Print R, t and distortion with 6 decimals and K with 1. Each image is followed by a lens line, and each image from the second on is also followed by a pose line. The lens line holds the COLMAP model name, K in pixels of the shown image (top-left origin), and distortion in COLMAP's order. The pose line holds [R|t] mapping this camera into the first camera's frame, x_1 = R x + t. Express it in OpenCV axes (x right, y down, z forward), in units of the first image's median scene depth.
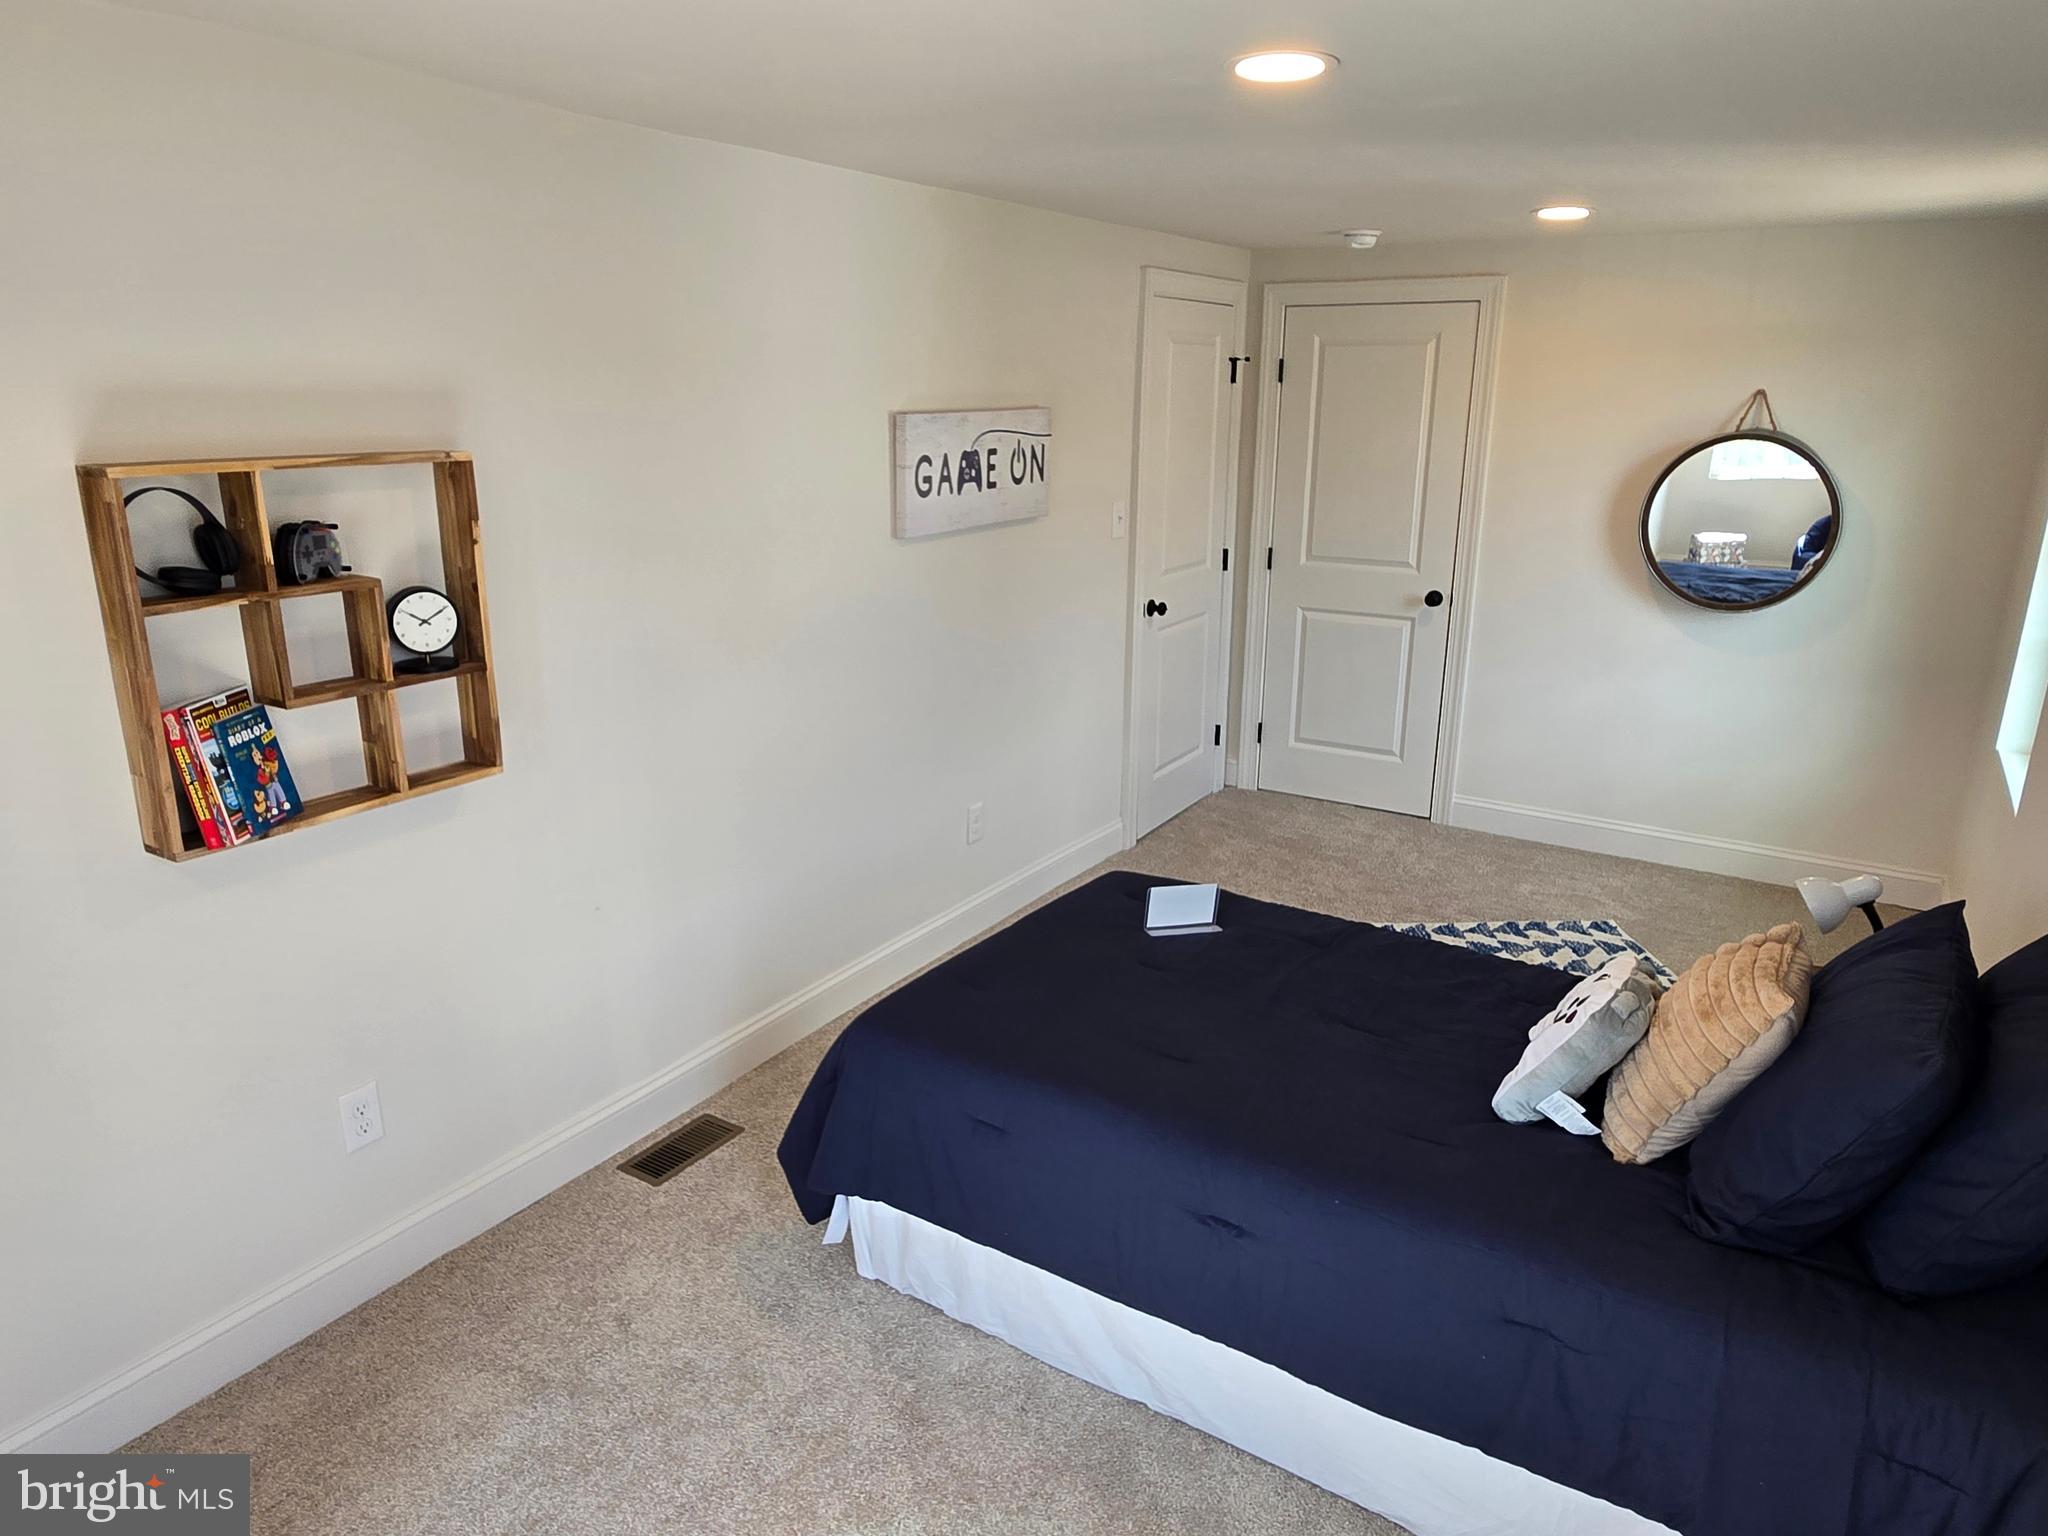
lens RADIAL K [[1338.9, 0, 1023.7], [0, 1338.9, 757.4], [0, 0, 1]] dist [0.007501, 0.002578]
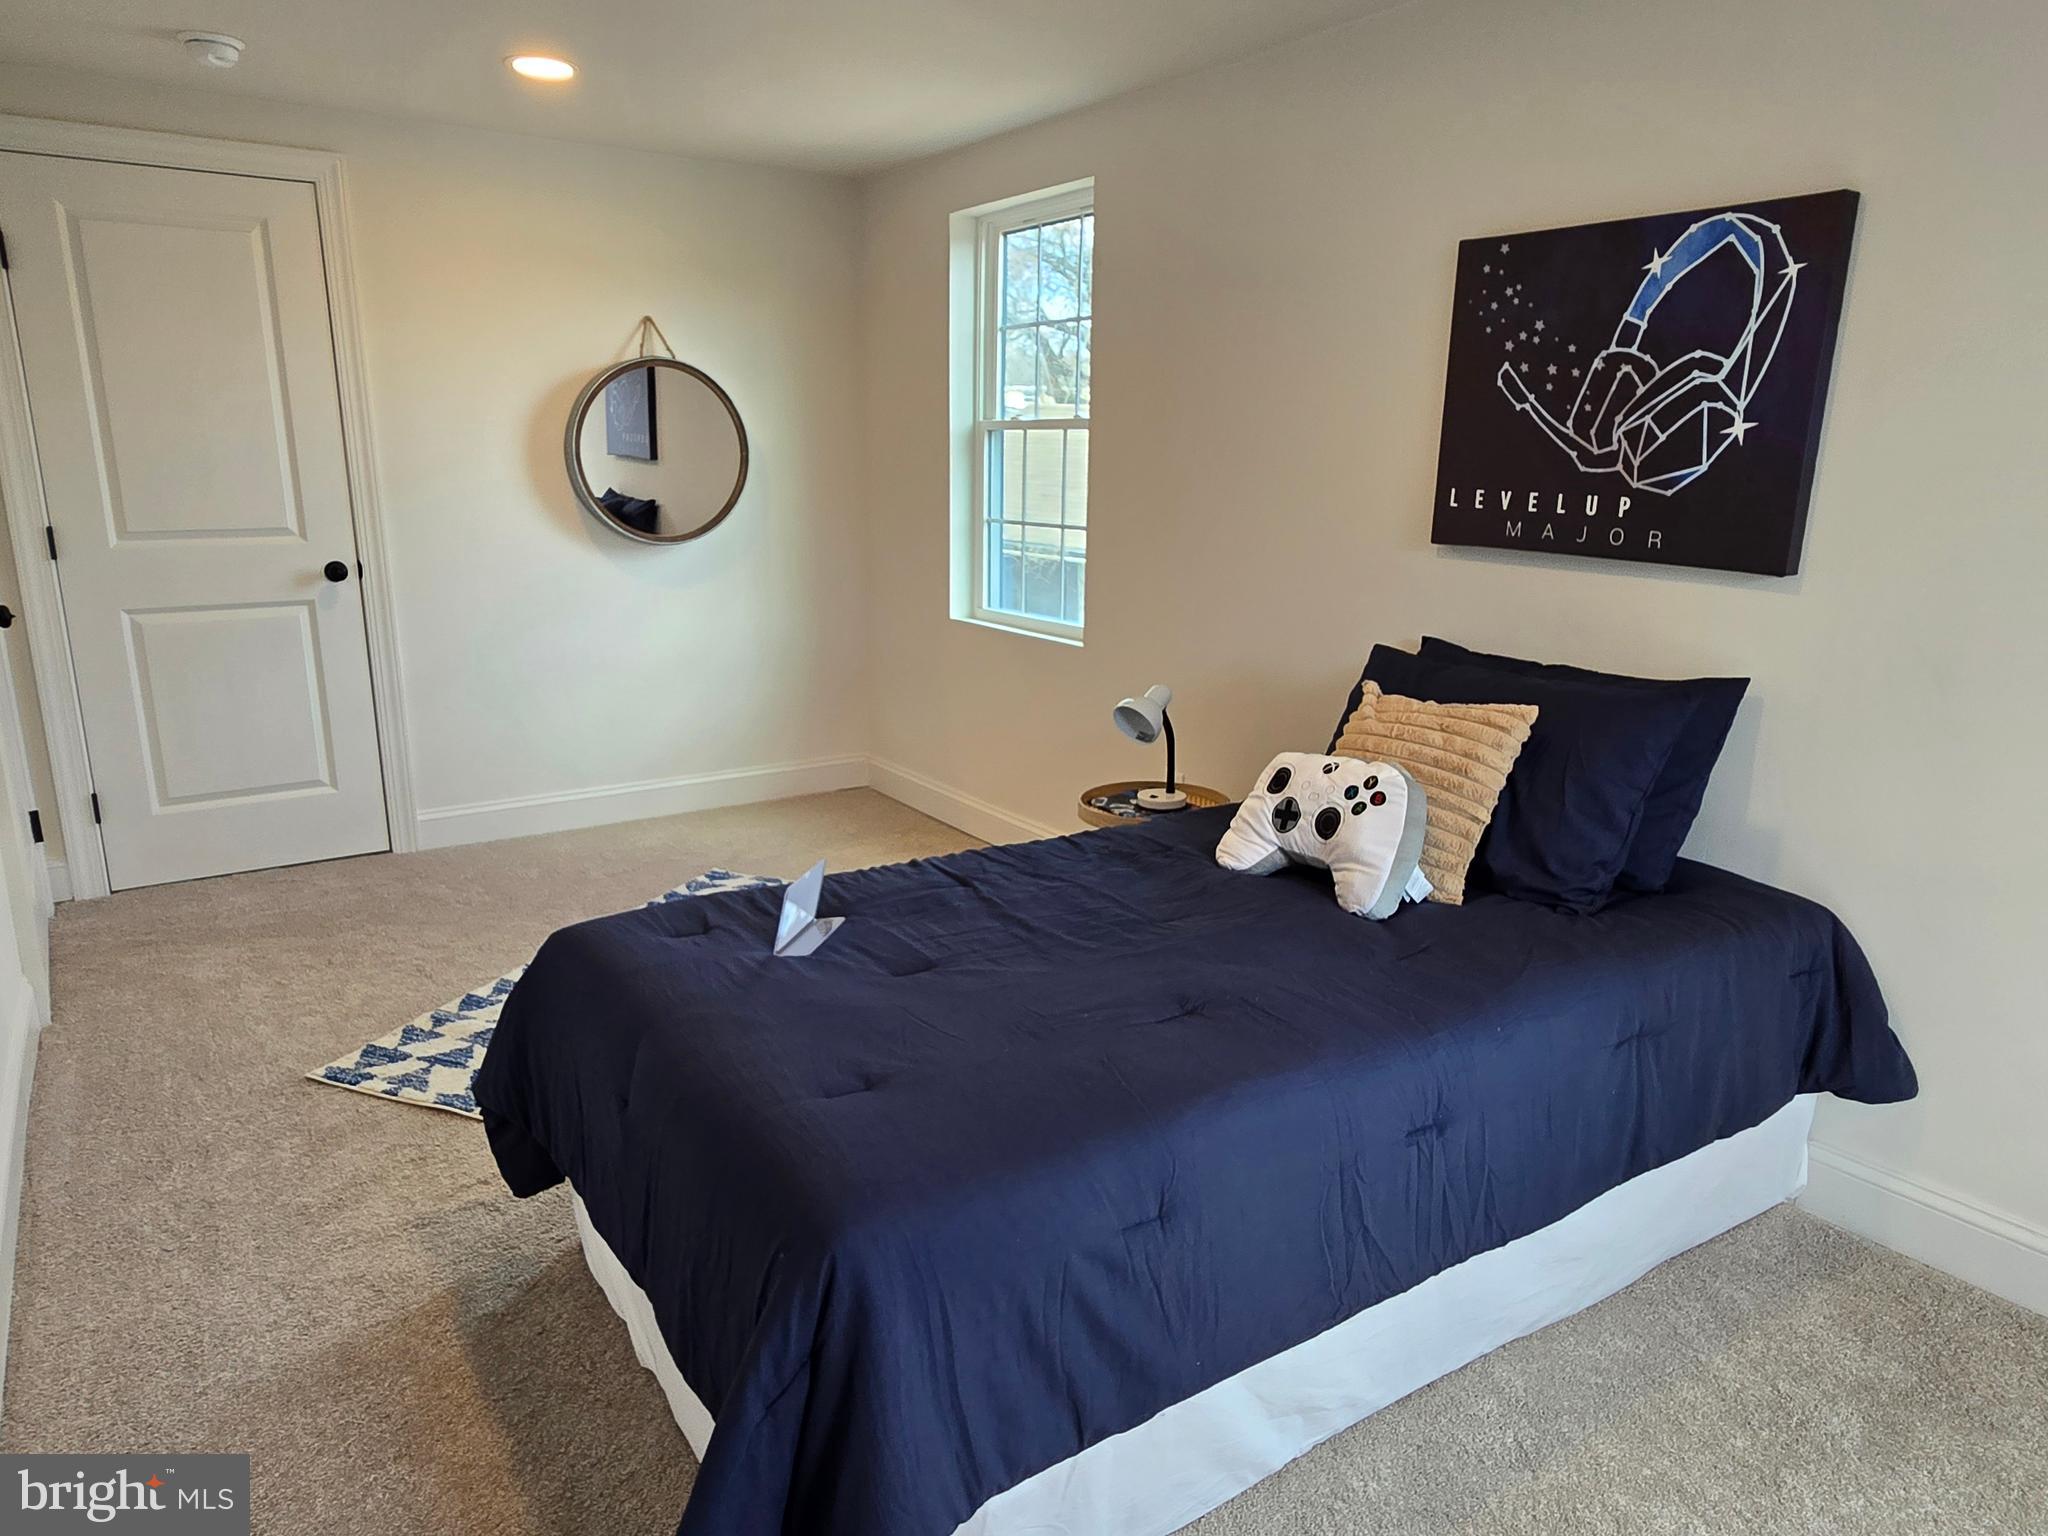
lens RADIAL K [[1338.9, 0, 1023.7], [0, 1338.9, 757.4], [0, 0, 1]] dist [0.007501, 0.002578]
pose [[0.400400, -0.211355, 0.891633, -0.247314], [0.246496, 0.962013, 0.117346, -0.008154], [-0.882564, 0.172798, 0.437288, 0.328469]]
